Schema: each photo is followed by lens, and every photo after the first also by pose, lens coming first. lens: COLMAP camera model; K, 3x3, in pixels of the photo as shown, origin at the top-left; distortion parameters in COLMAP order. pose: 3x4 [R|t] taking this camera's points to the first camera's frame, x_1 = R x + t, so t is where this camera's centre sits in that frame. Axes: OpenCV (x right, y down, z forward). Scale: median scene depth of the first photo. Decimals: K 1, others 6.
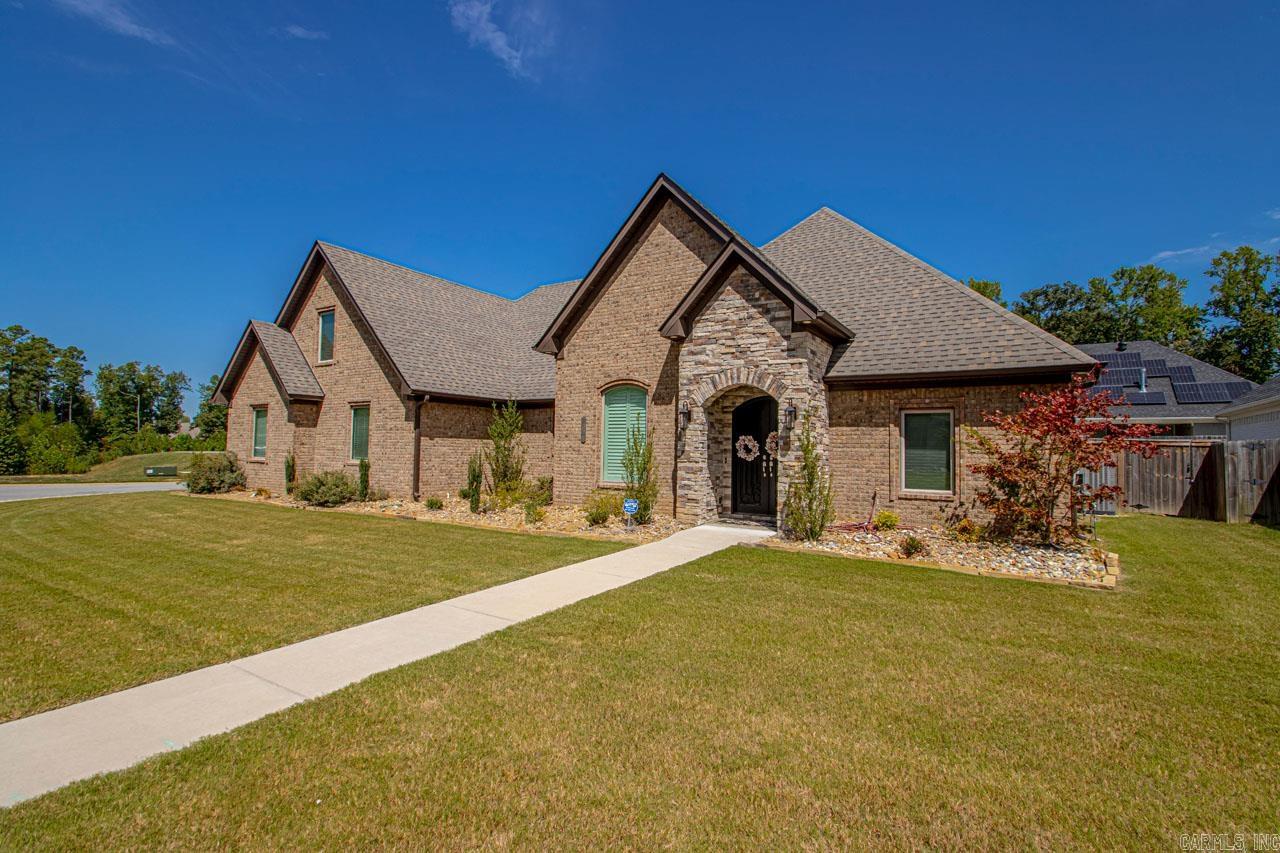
lens RADIAL K [[585.8, 0, 637.2], [0, 585.8, 423.4], [0, 0, 1]] dist [0.005239, -0.008989]
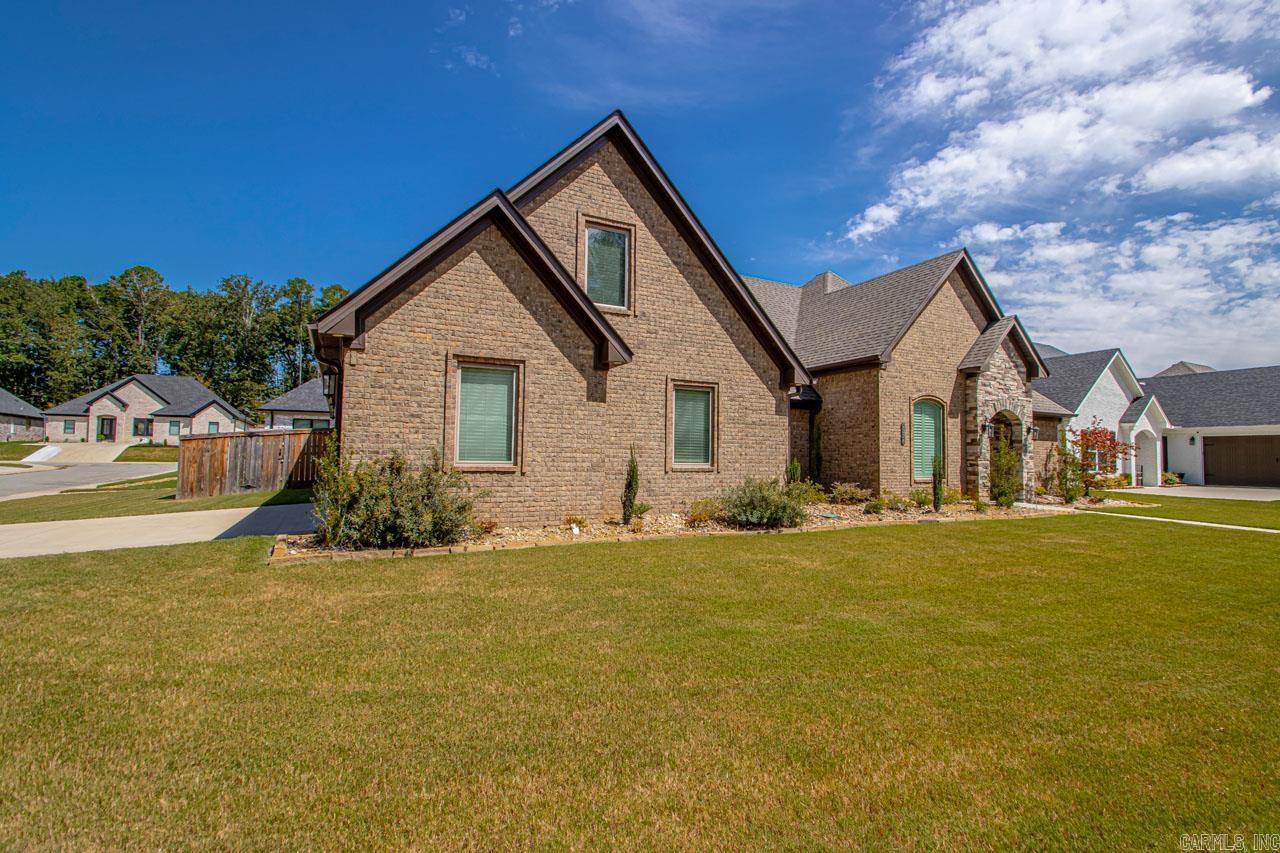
lens RADIAL K [[585.8, 0, 637.2], [0, 585.8, 423.4], [0, 0, 1]] dist [0.005239, -0.008989]
pose [[0.523423, 0.042643, 0.851005, -1.461089], [-0.049884, 0.998567, -0.019356, 0.041674], [-0.850611, -0.032320, 0.524801, 0.900093]]
